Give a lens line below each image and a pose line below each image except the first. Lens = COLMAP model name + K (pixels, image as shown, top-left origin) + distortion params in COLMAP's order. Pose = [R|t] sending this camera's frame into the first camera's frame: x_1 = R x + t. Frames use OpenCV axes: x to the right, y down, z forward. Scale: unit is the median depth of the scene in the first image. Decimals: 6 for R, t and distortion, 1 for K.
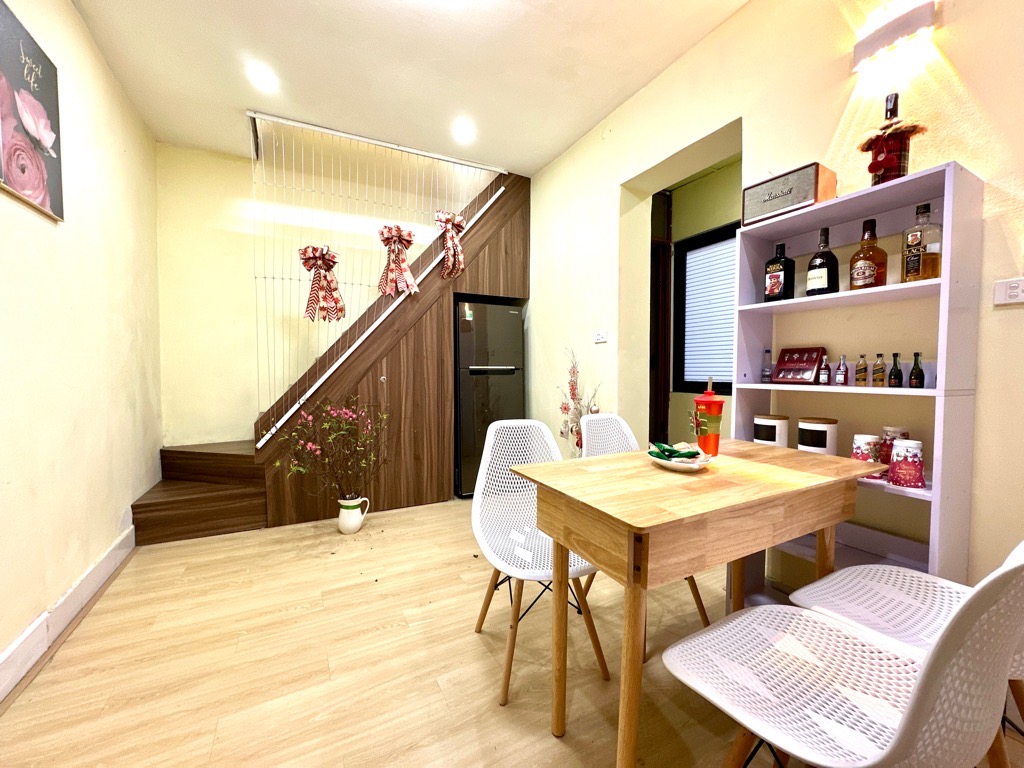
lens RADIAL K [[407.1, 0, 511.5], [0, 407.1, 385.2], [0, 0, 1]] dist [-0.000724, 0.000210]
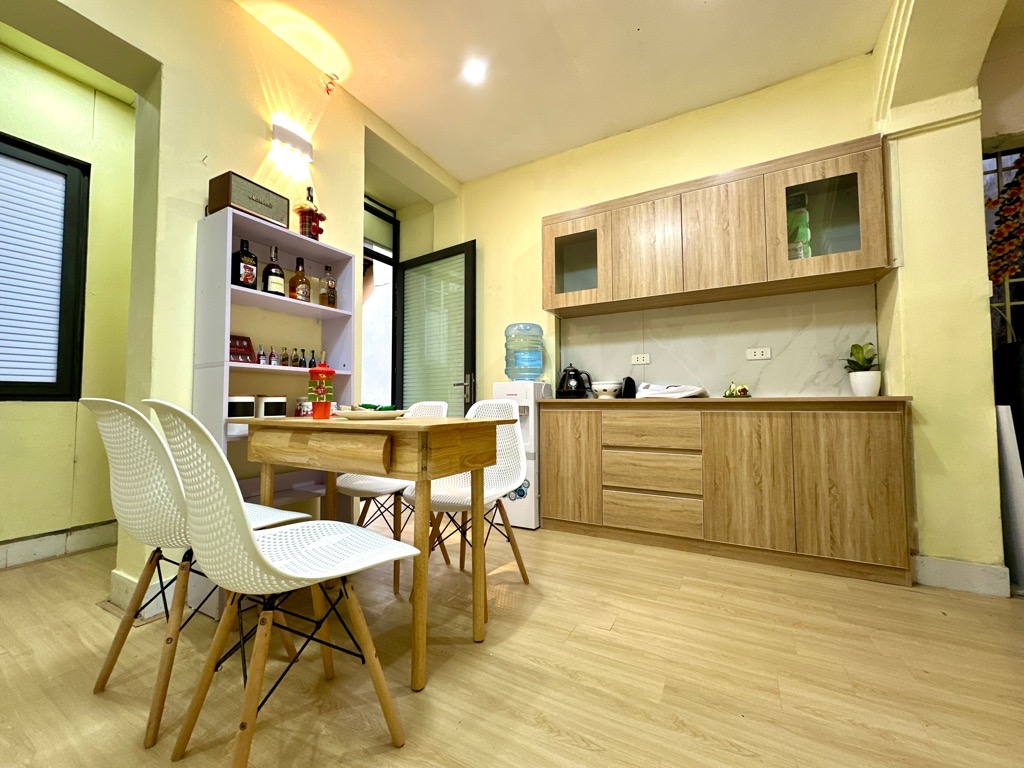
lens RADIAL K [[407.1, 0, 511.5], [0, 407.1, 385.2], [0, 0, 1]] dist [-0.000724, 0.000210]
pose [[-0.538126, 0.041980, 0.841818, -0.687063], [0.043406, 0.998814, -0.022062, 0.112155], [-0.841746, 0.024668, -0.539310, 1.045106]]
